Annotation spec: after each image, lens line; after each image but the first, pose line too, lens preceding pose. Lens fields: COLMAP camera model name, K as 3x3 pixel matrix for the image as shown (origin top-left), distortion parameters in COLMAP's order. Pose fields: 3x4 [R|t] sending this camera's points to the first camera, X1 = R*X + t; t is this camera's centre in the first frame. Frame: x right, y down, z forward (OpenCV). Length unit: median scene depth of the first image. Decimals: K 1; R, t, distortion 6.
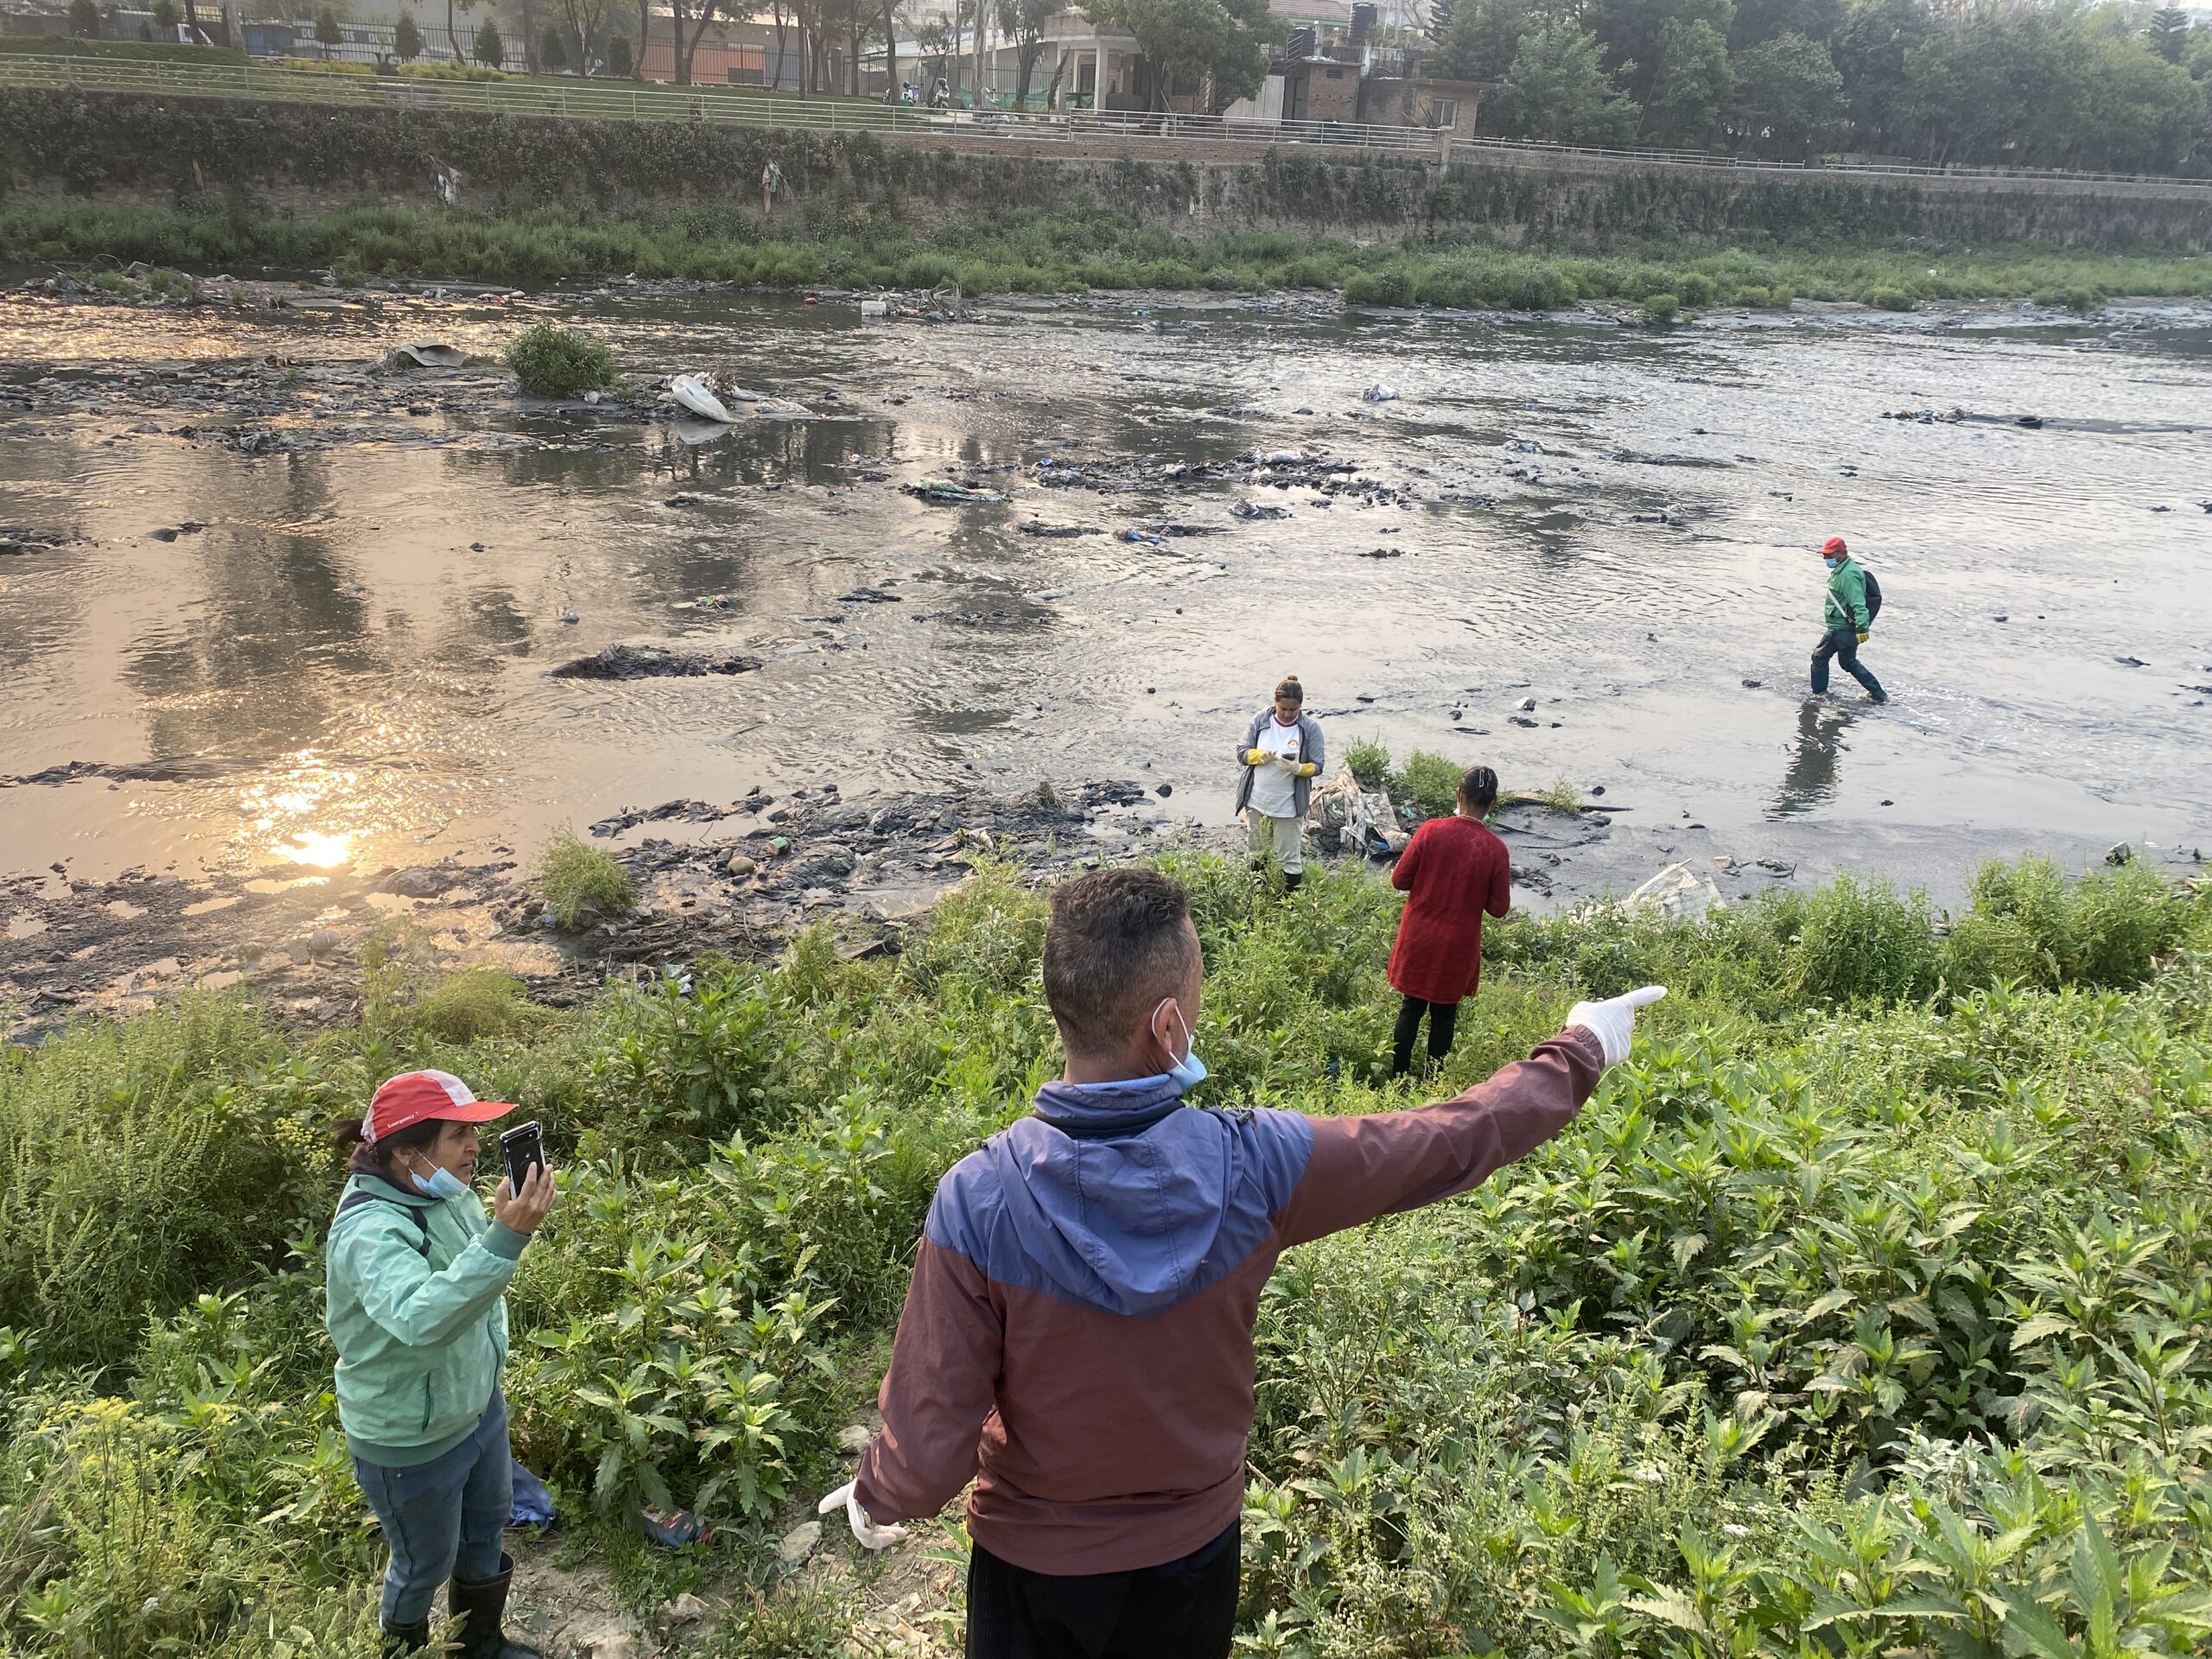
lens RADIAL K [[1667.9, 0, 1098.8], [0, 1667.9, 820.6], [0, 0, 1]] dist [0.021753, -0.004737]
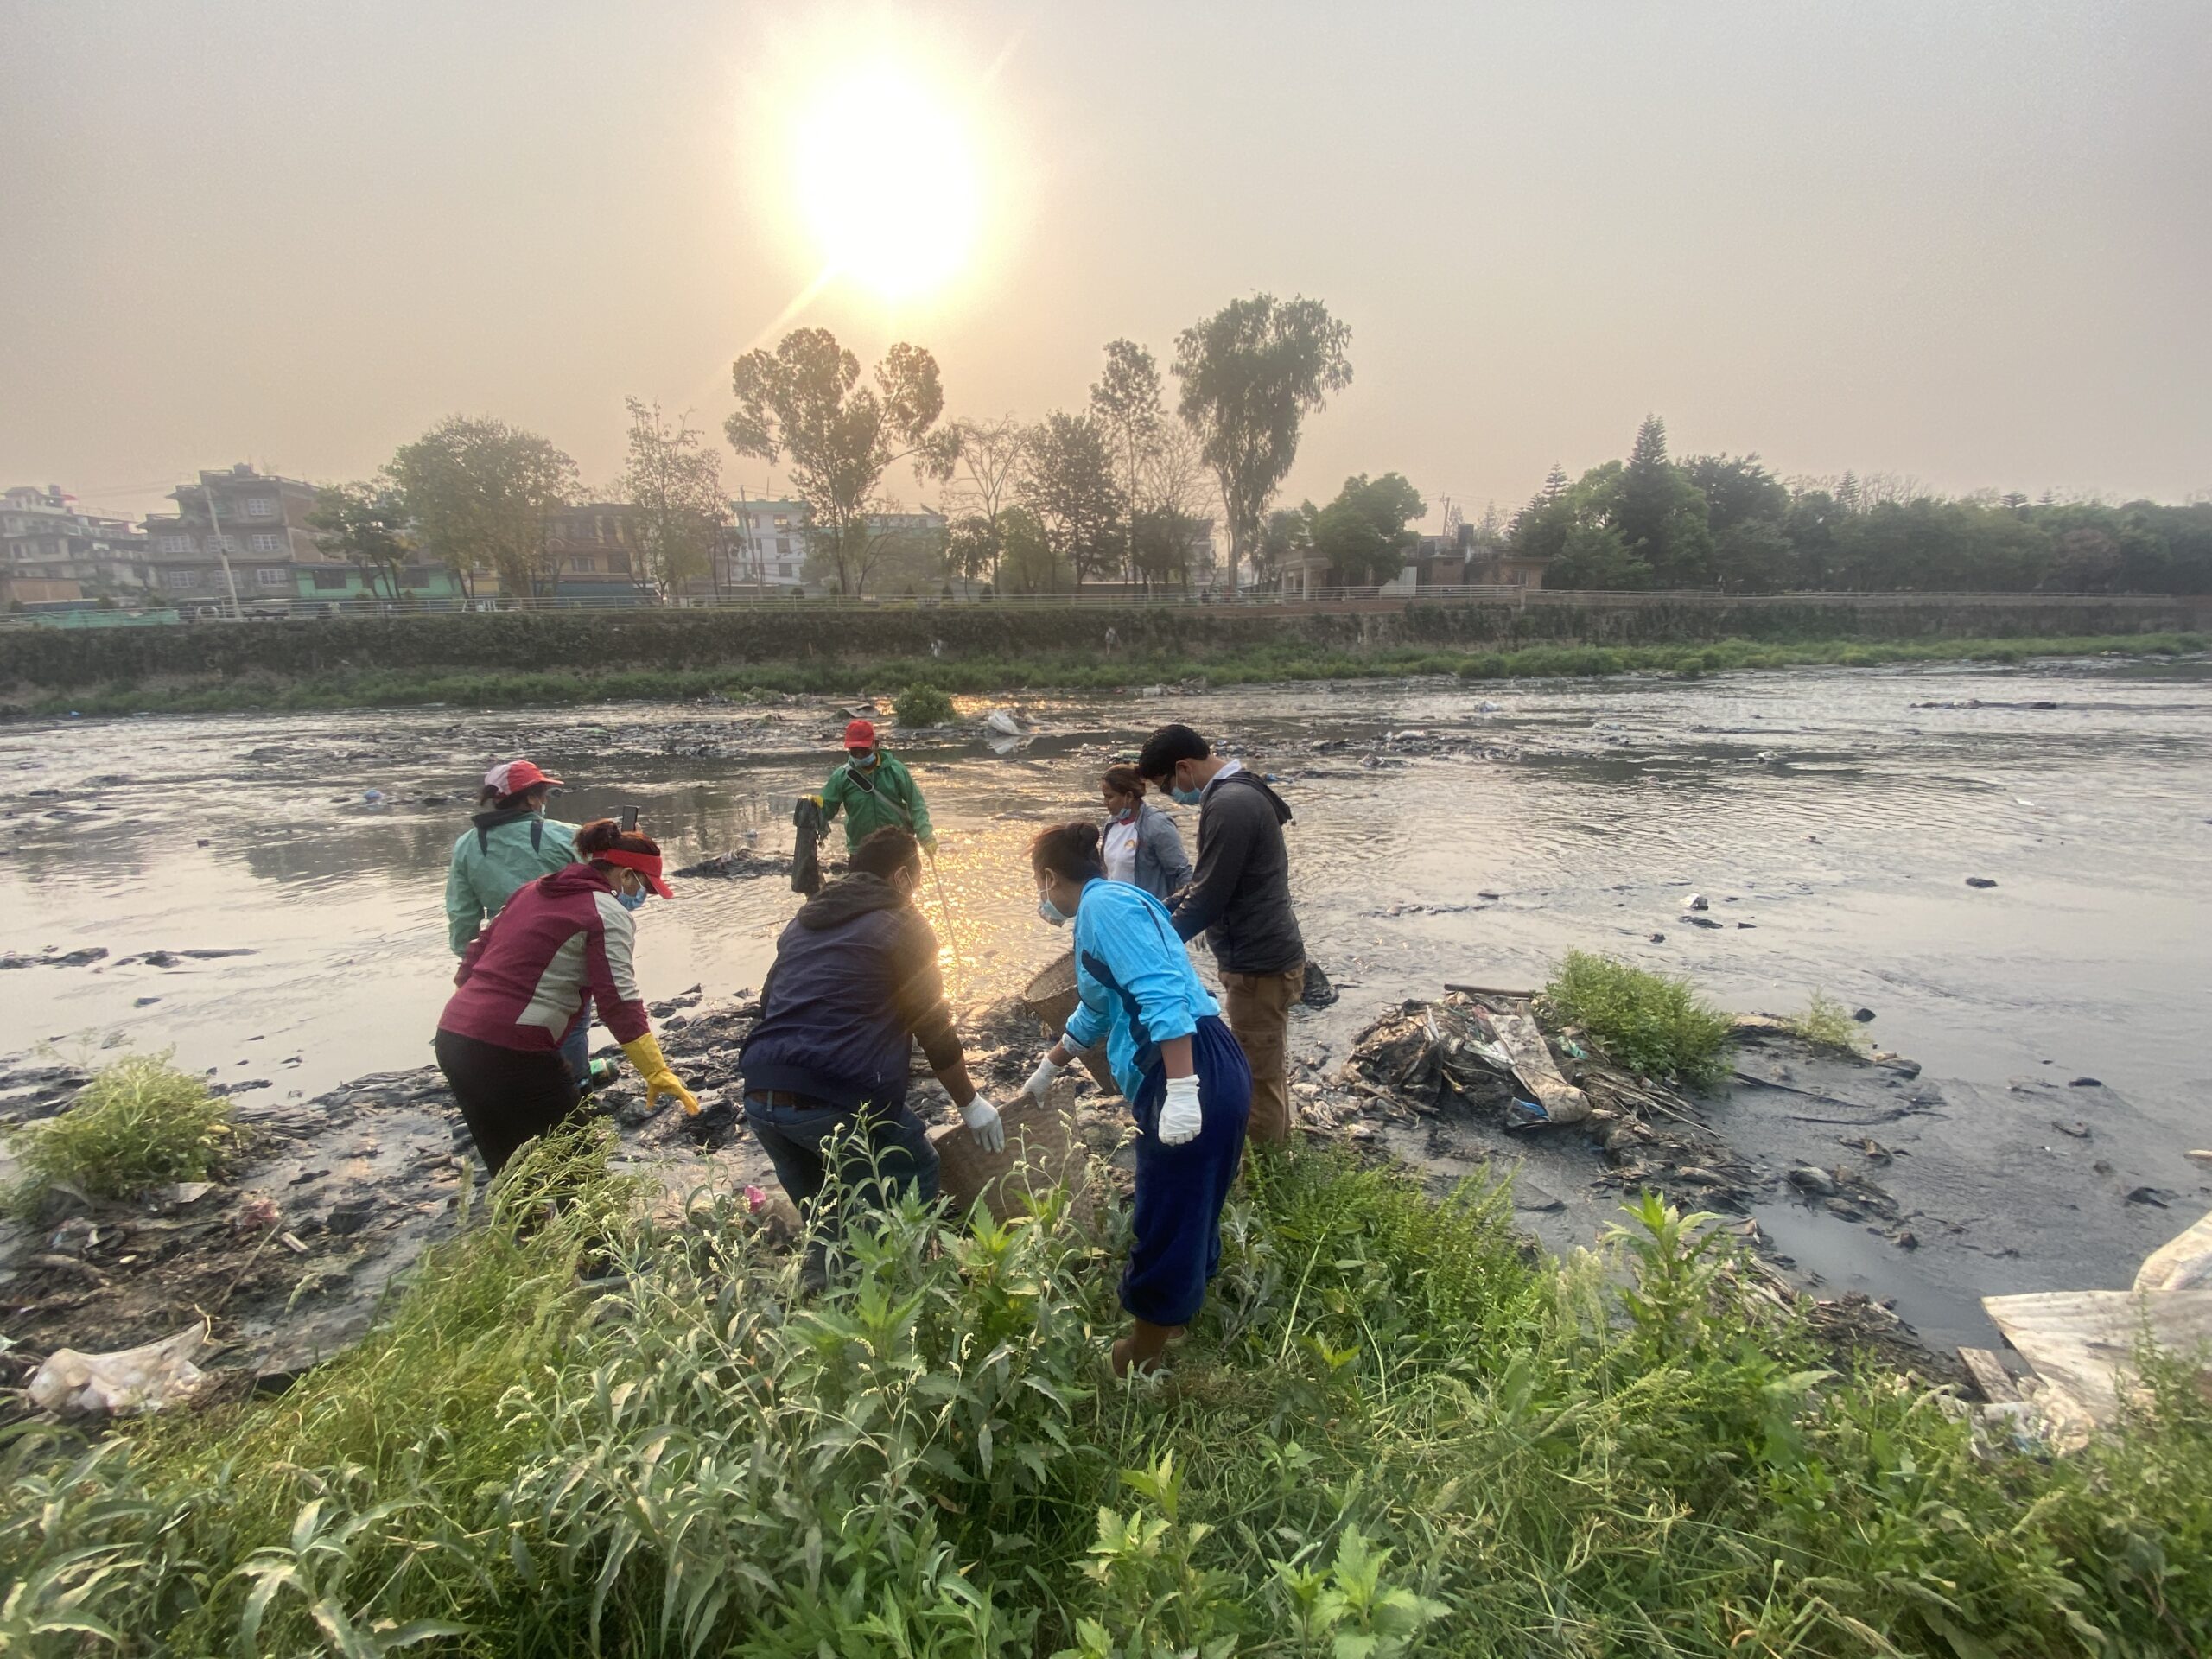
lens RADIAL K [[876.0, 0, 1108.8], [0, 876.0, 838.2], [0, 0, 1]] dist [0.023726, -0.021530]
pose [[0.969677, -0.021154, -0.243473, 0.041583], [-0.023881, 0.983277, -0.180542, -0.007730], [0.243220, 0.180882, 0.952956, 0.263104]]
